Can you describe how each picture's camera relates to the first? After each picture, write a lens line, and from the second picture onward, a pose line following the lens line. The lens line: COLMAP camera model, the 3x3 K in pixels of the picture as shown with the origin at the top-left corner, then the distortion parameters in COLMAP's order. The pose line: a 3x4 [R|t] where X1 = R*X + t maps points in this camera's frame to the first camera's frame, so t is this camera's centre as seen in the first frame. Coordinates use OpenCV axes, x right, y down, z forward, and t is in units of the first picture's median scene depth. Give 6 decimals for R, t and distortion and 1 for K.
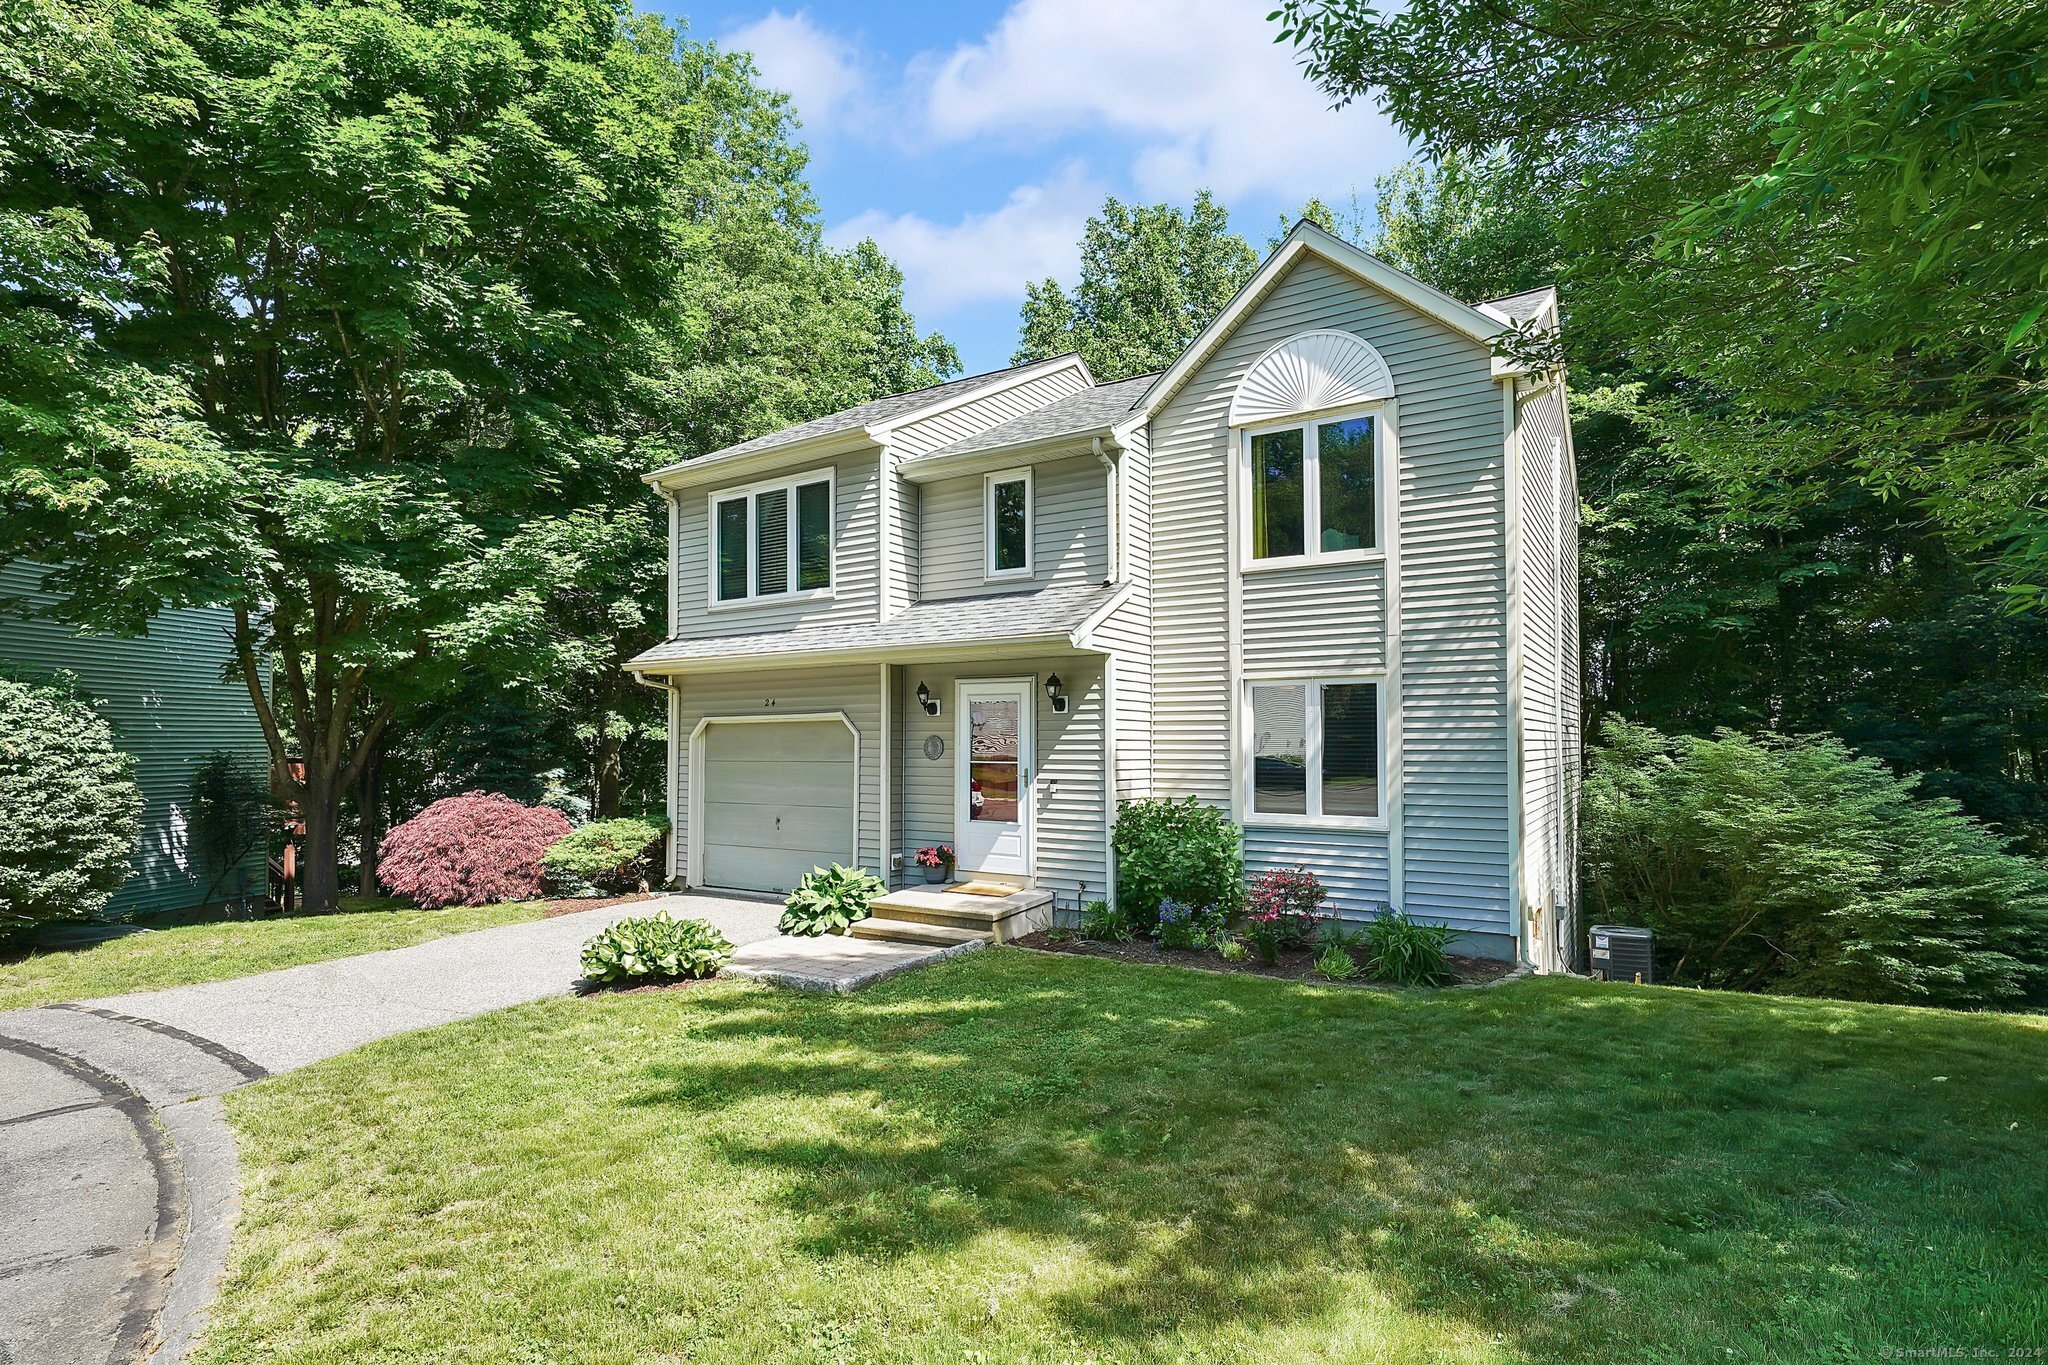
lens RADIAL K [[1021.5, 0, 1066.2], [0, 1021.5, 688.4], [0, 0, 1]] dist [0.001386, 0.001007]
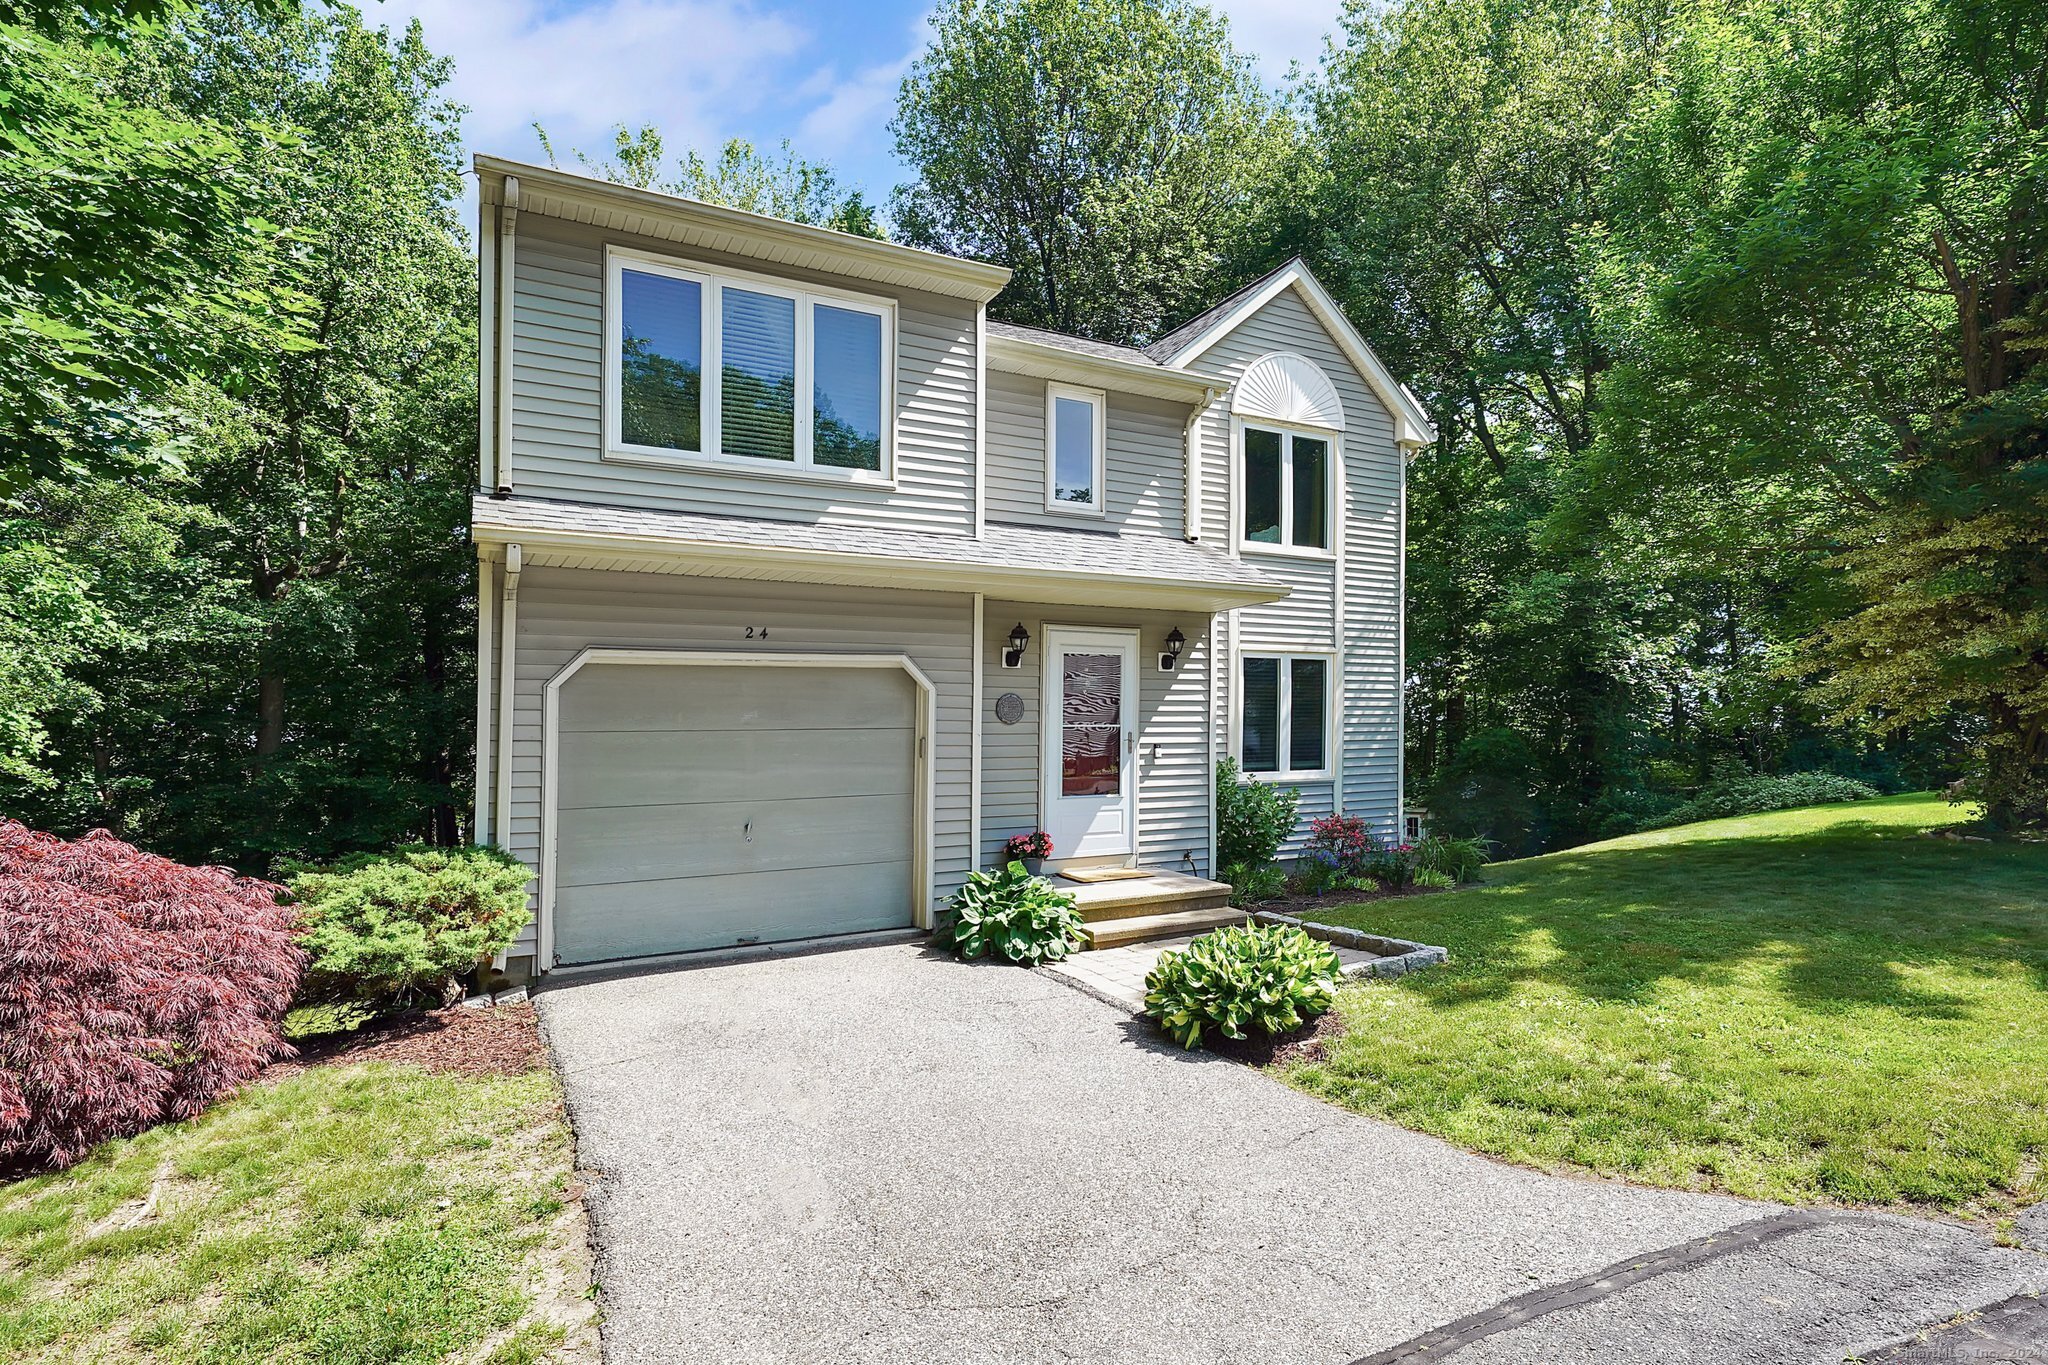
lens RADIAL K [[1021.5, 0, 1066.2], [0, 1021.5, 688.4], [0, 0, 1]] dist [0.001386, 0.001007]
pose [[0.486397, 0.043029, 0.872678, -0.870937], [-0.026526, 0.999053, -0.034476, 0.075361], [-0.873335, -0.006380, 0.487078, 0.641482]]
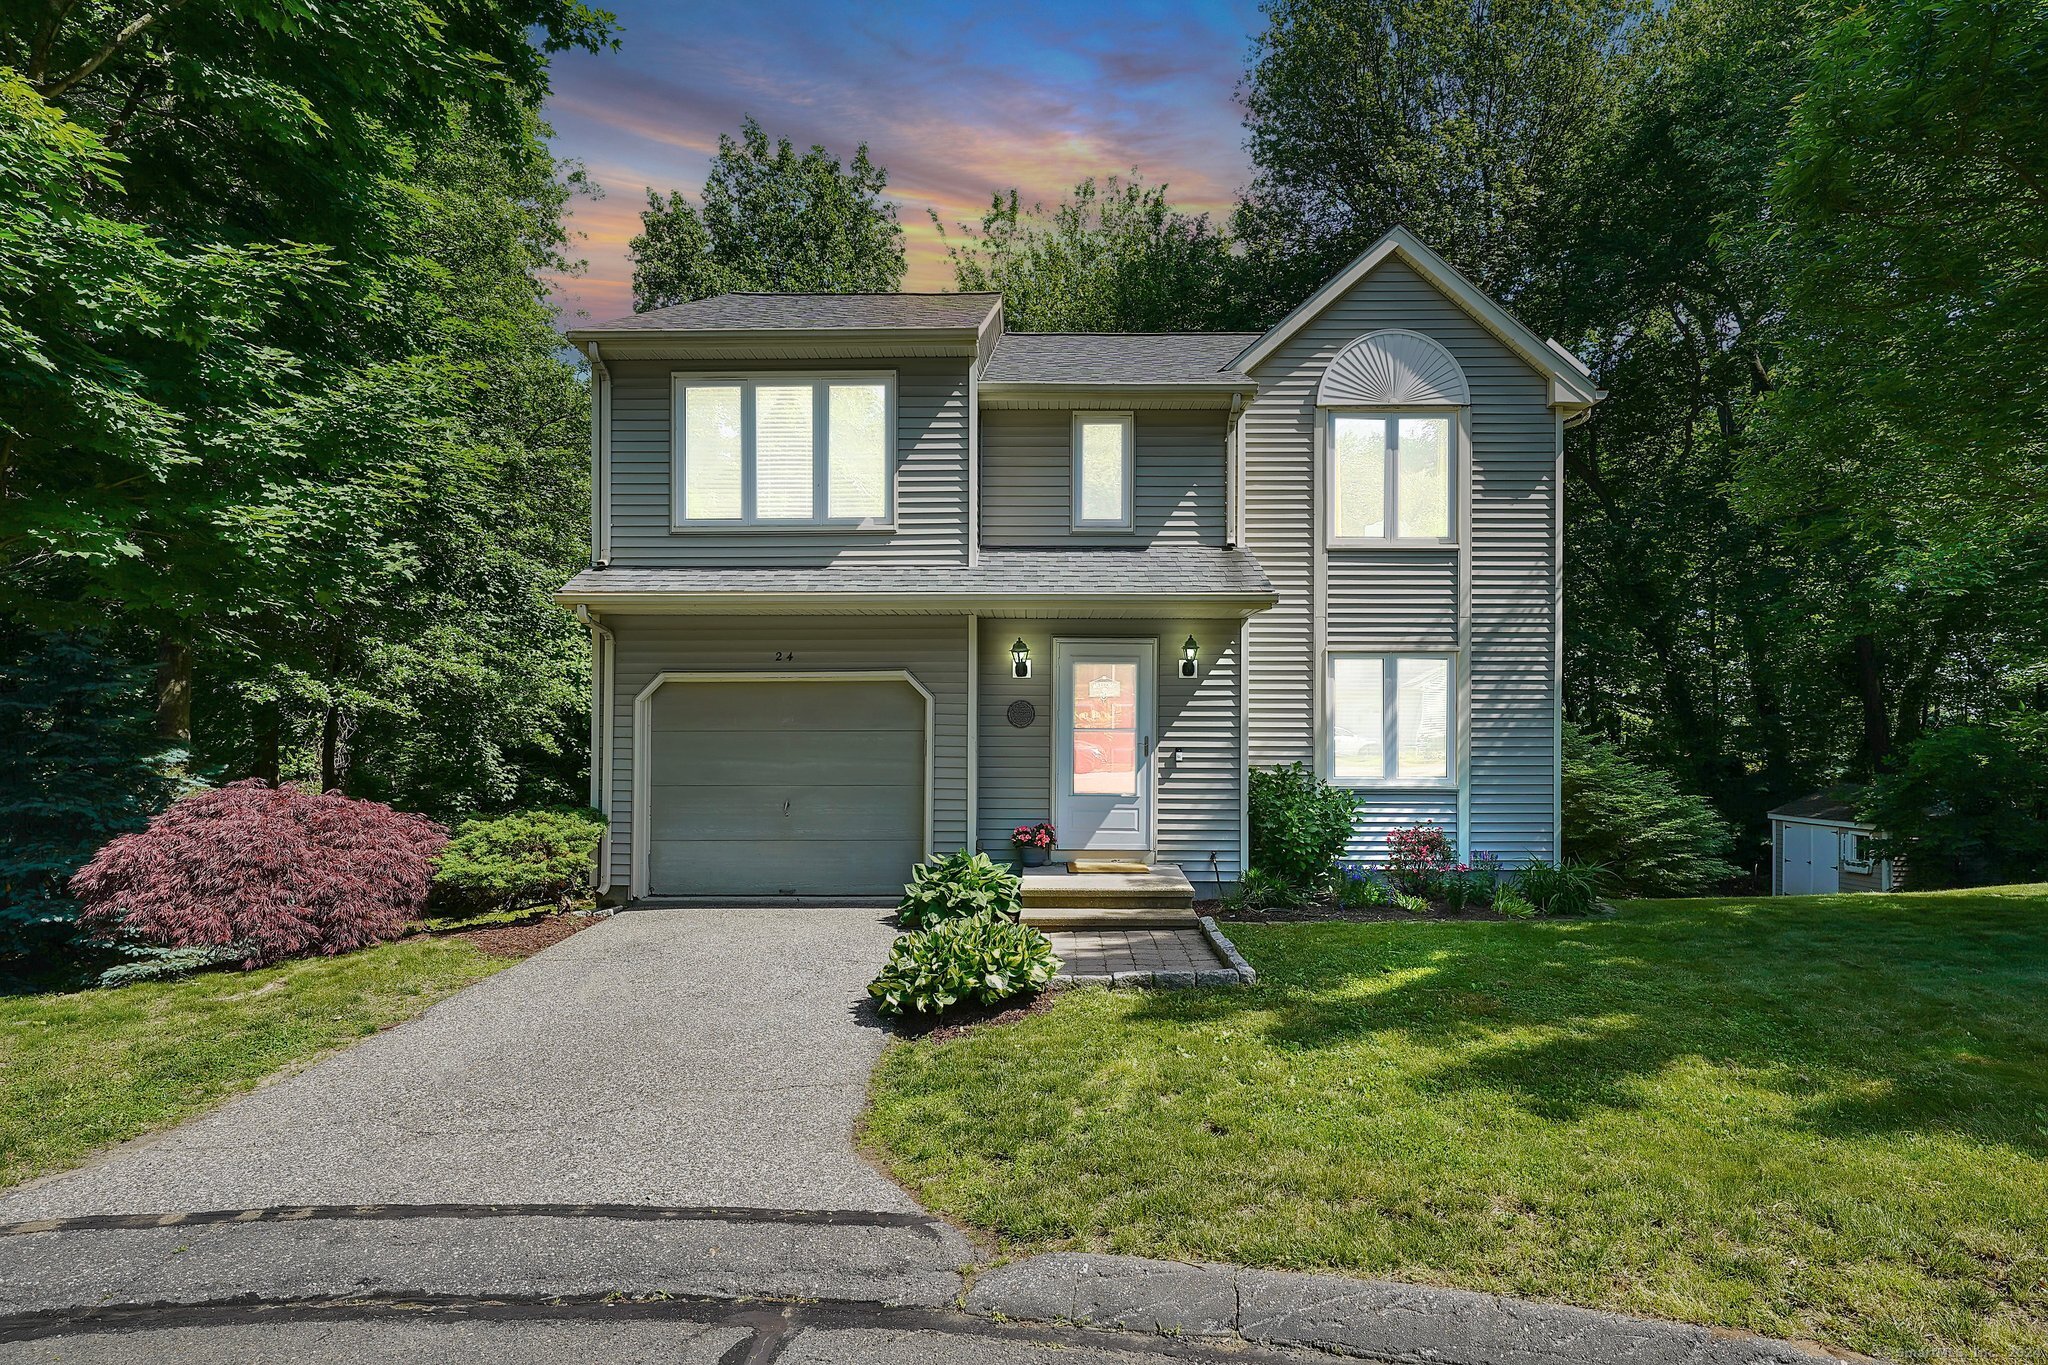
lens RADIAL K [[998.1, 0, 1064.4], [0, 998.1, 716.9], [0, 0, 1]] dist [0.002197, 0.000657]
pose [[0.849879, 0.009188, 0.526897, -0.607391], [-0.031042, 0.998985, 0.032651, 0.034196], [-0.526062, -0.044105, 0.849302, 0.272706]]
